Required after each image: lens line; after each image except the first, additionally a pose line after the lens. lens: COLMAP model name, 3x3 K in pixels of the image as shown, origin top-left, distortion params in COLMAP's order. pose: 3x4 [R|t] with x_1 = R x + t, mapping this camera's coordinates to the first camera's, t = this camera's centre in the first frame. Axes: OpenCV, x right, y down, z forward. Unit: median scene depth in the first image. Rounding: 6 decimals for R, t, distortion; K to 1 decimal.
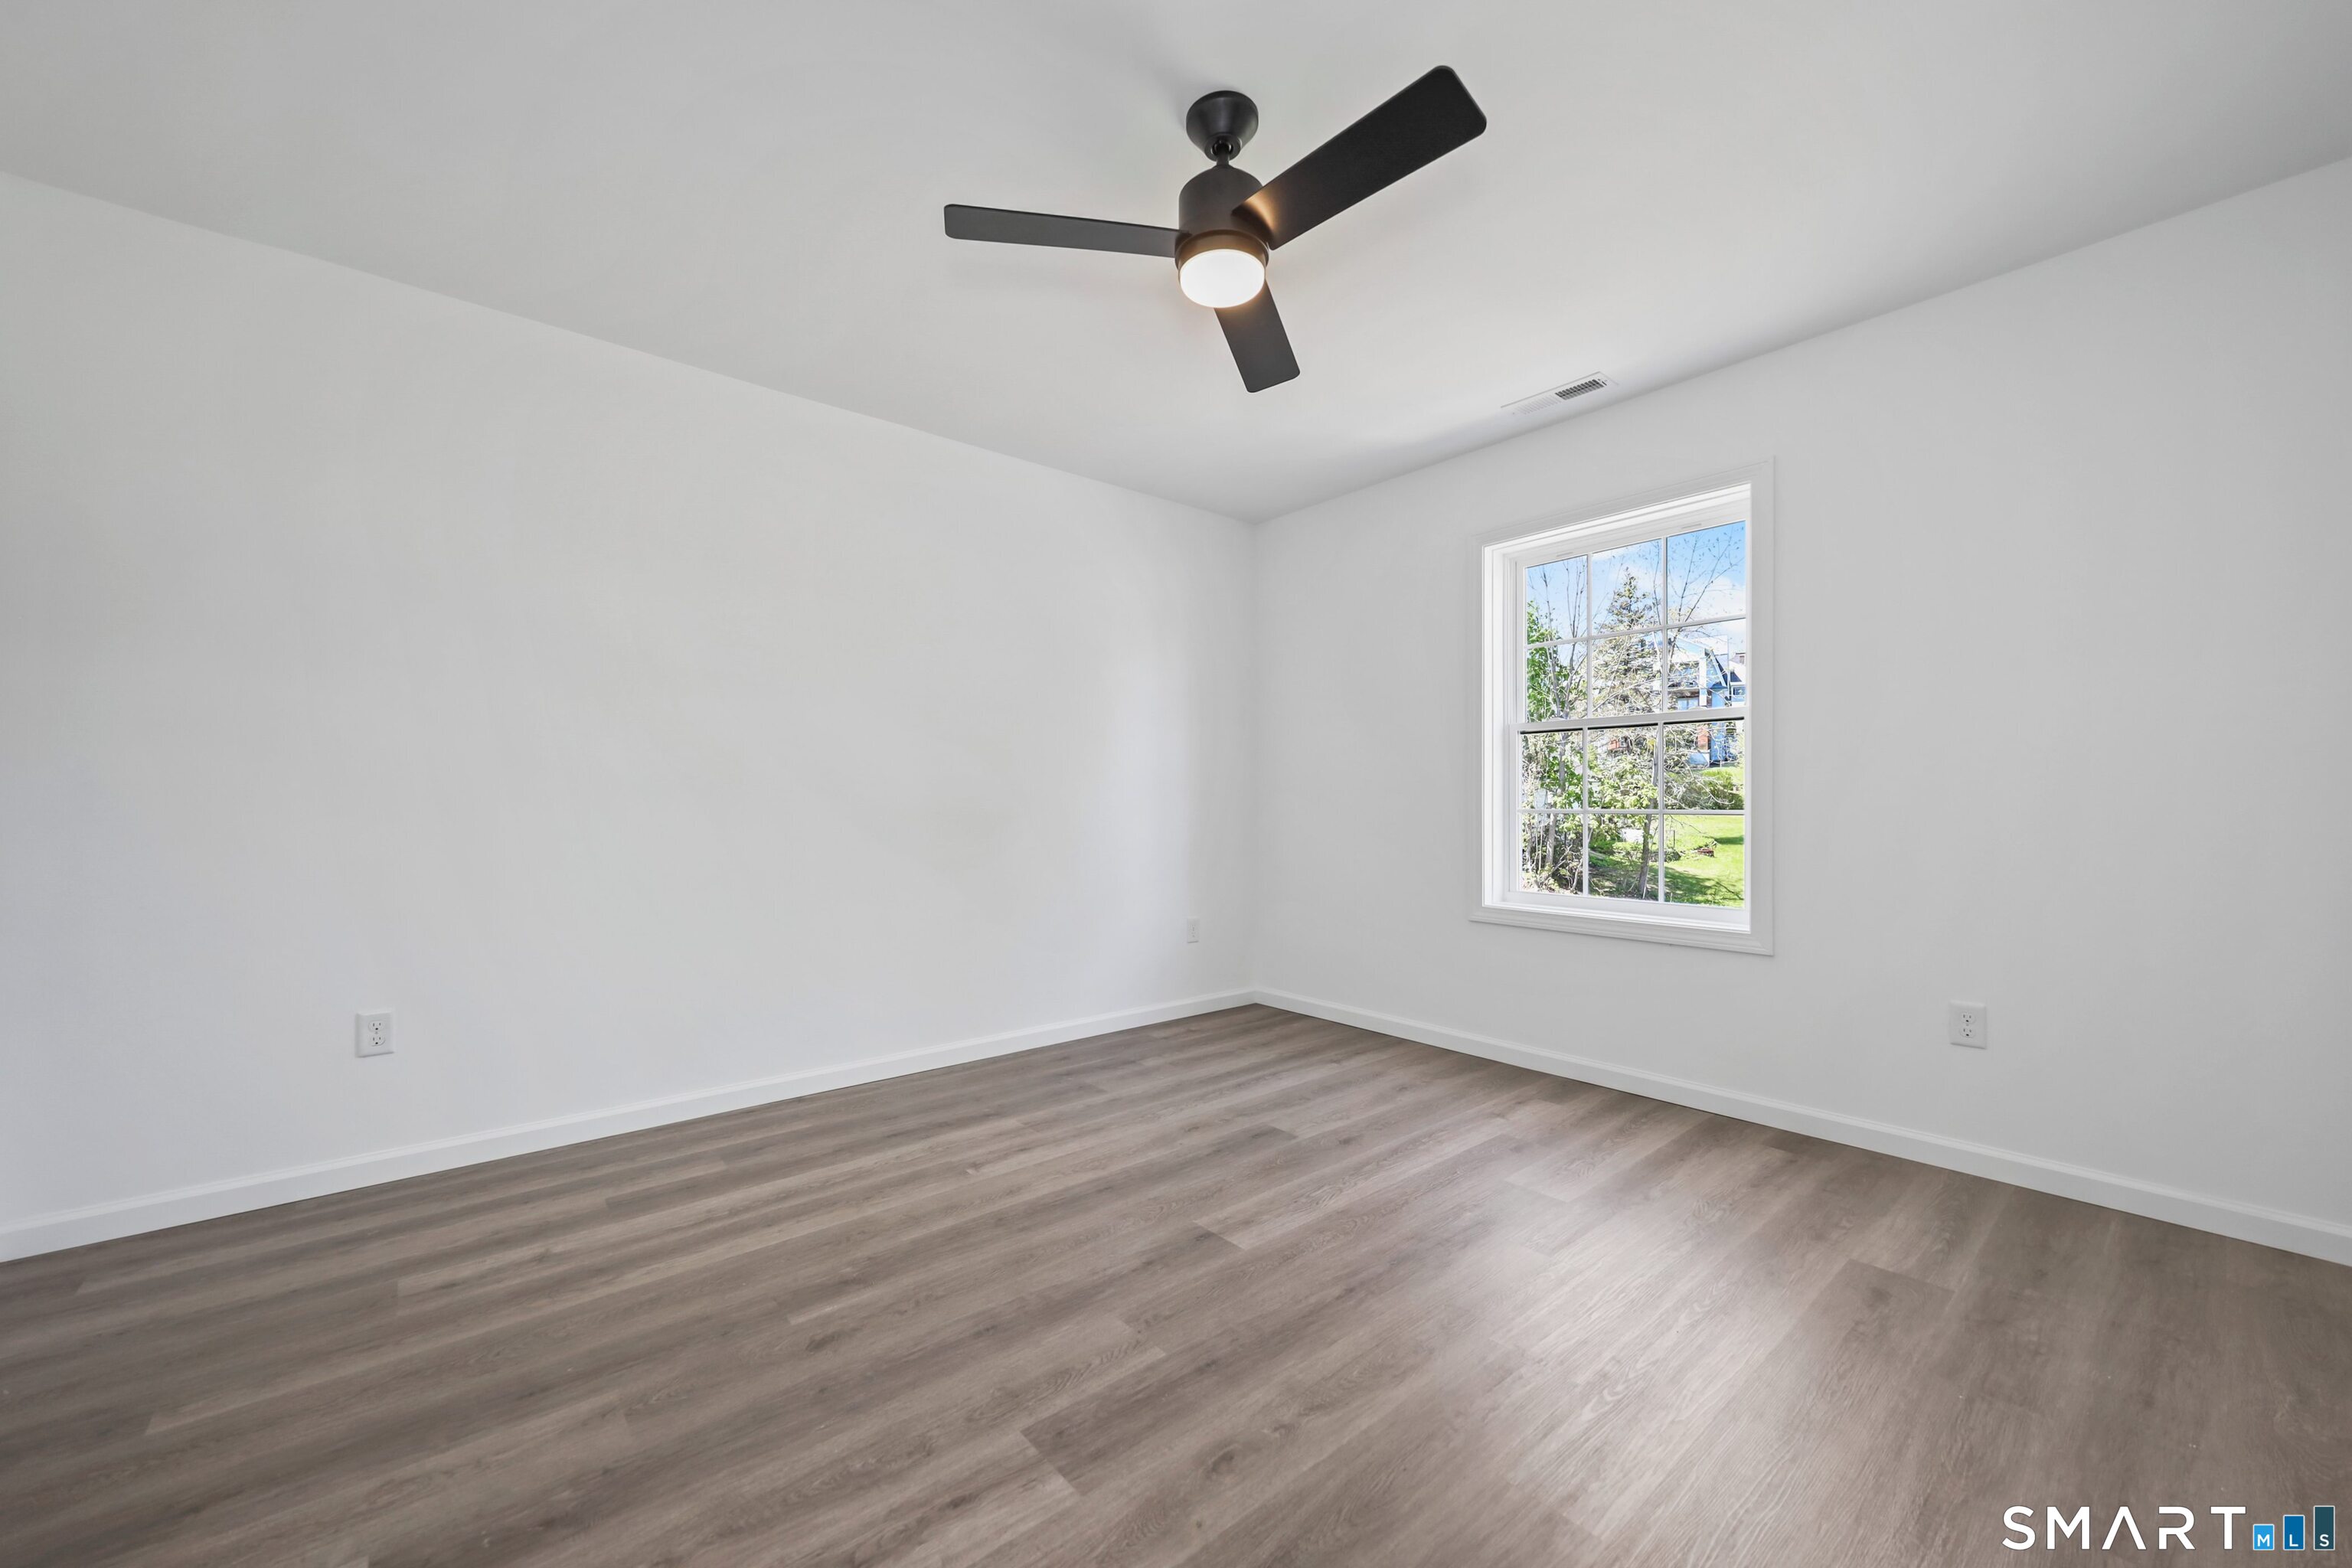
lens RADIAL K [[896.9, 0, 1155.3], [0, 896.9, 793.5], [0, 0, 1]] dist [-0.000344, -0.000077]
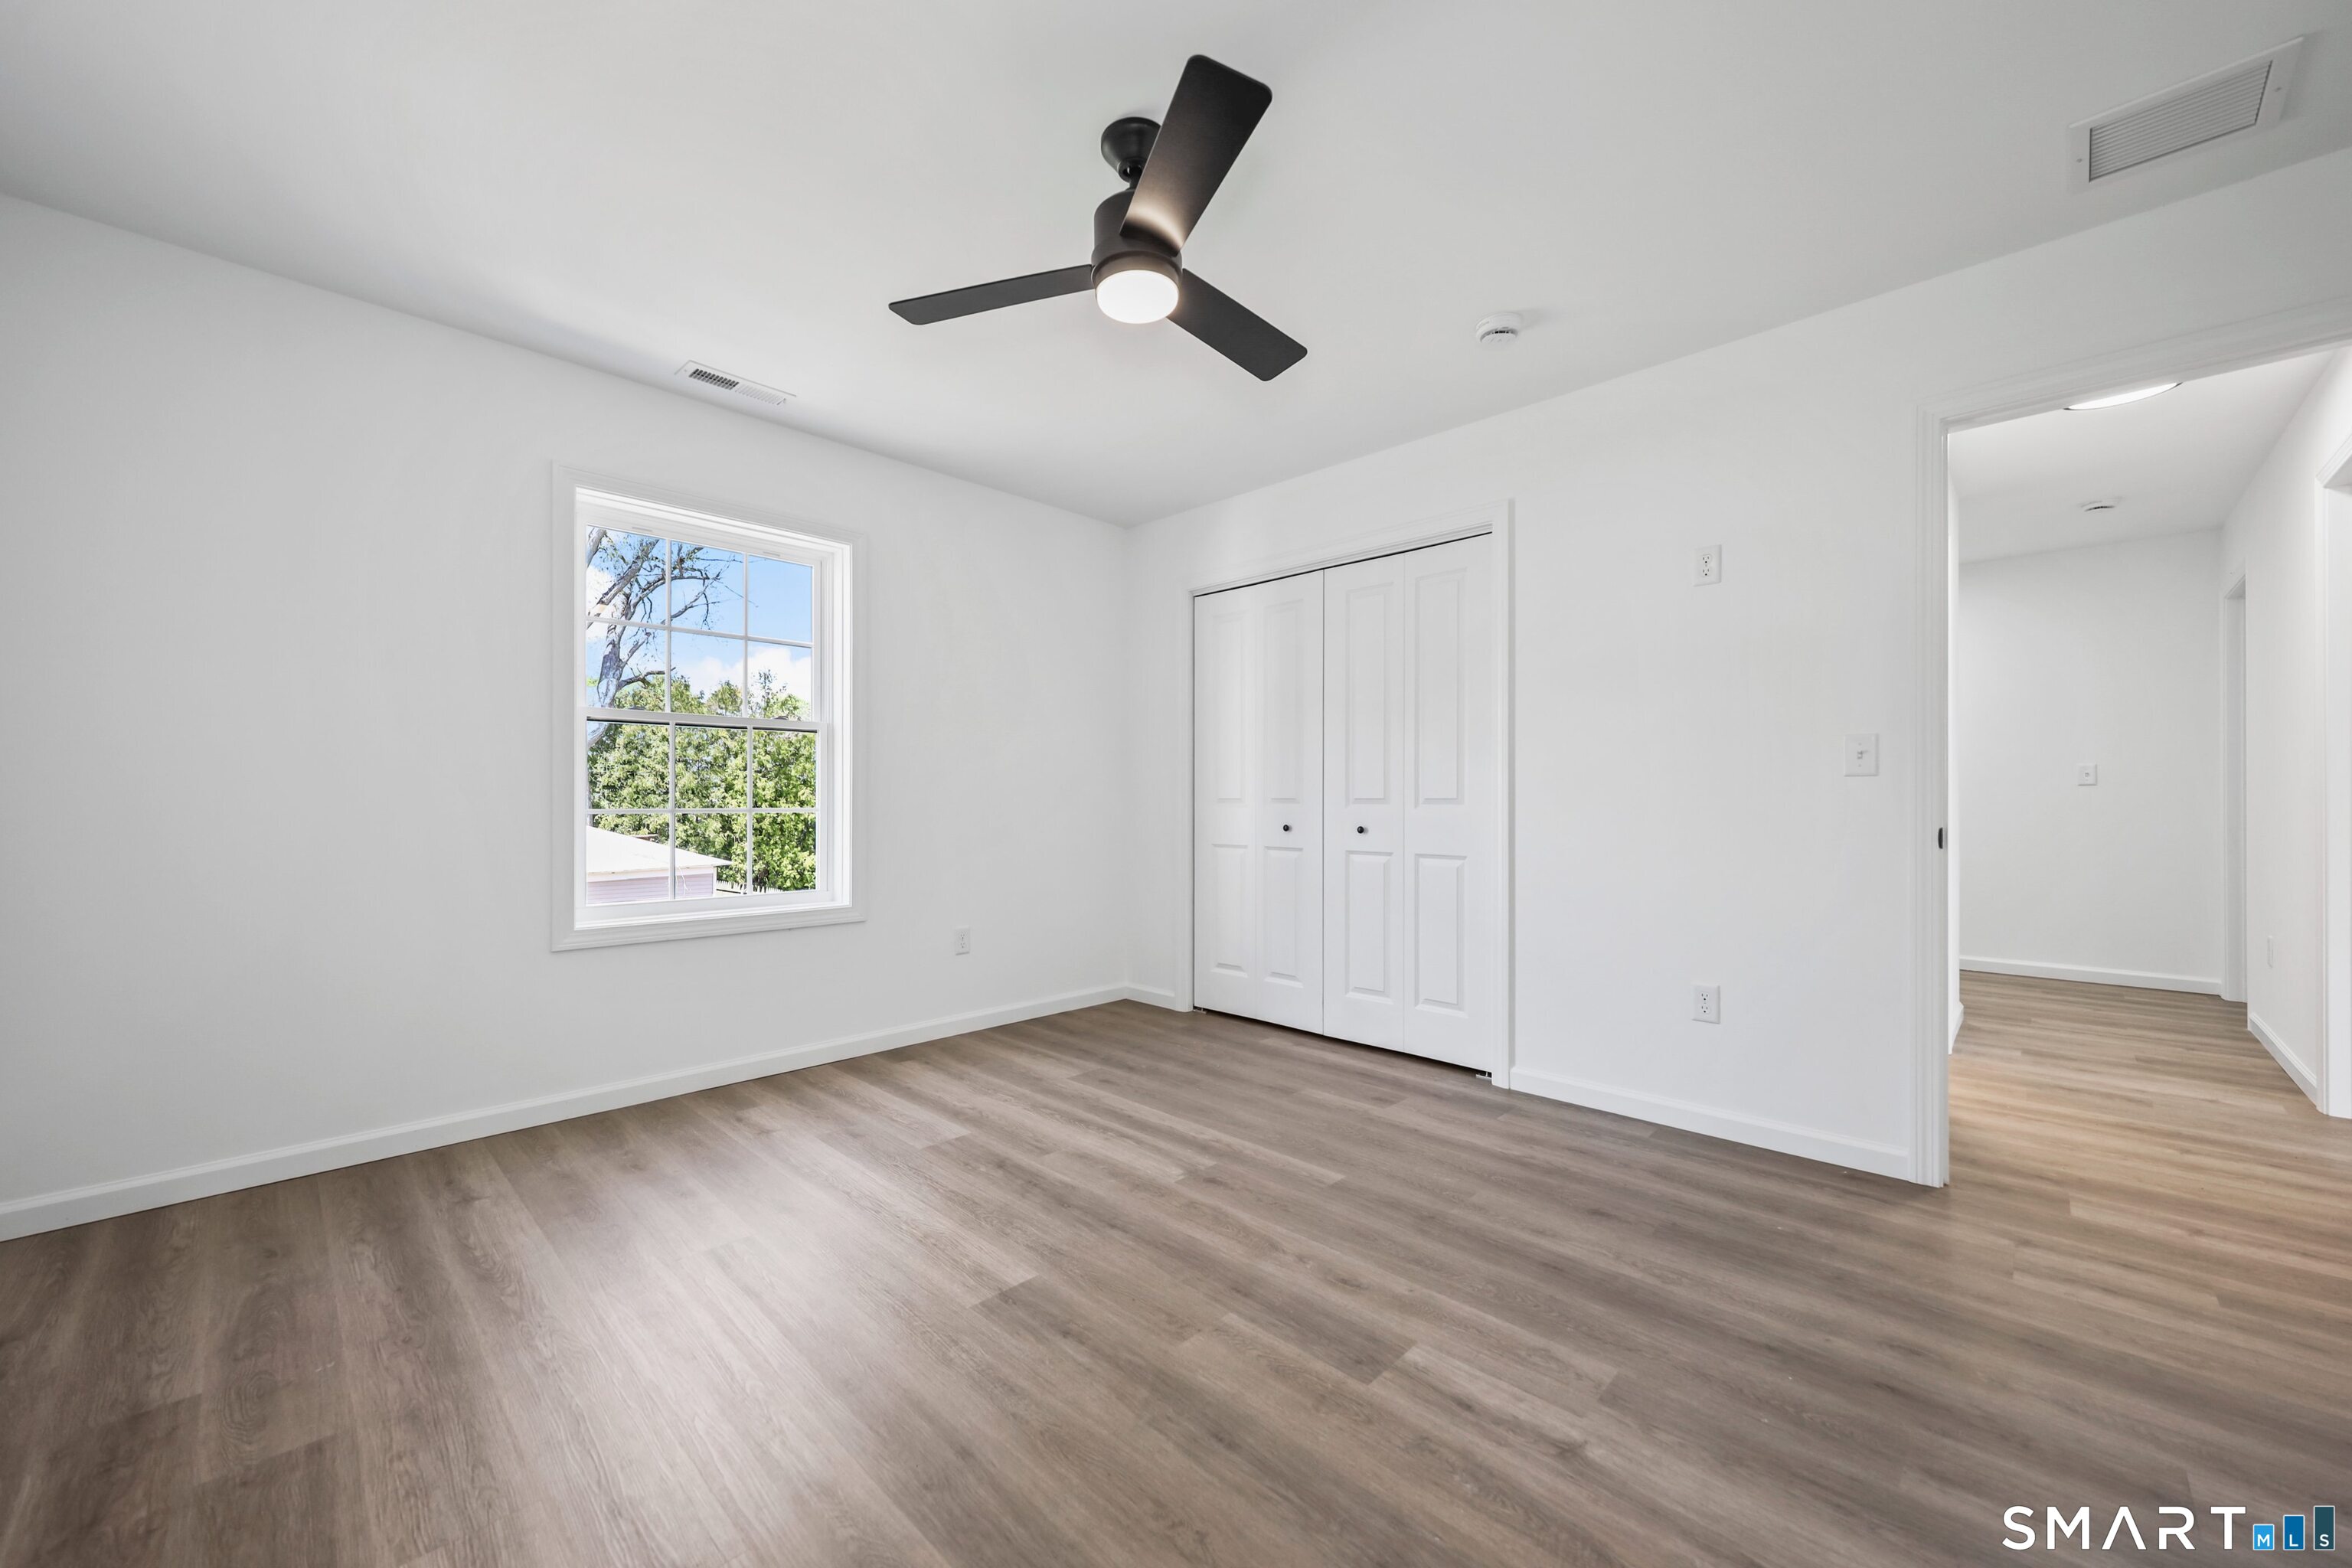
lens RADIAL K [[896.9, 0, 1155.3], [0, 896.9, 793.5], [0, 0, 1]] dist [-0.000344, -0.000077]
pose [[-0.101828, 0.005631, 0.994786, -0.913594], [-0.008994, 0.999938, -0.006581, 0.004017], [-0.994761, -0.009617, -0.101771, 1.039159]]
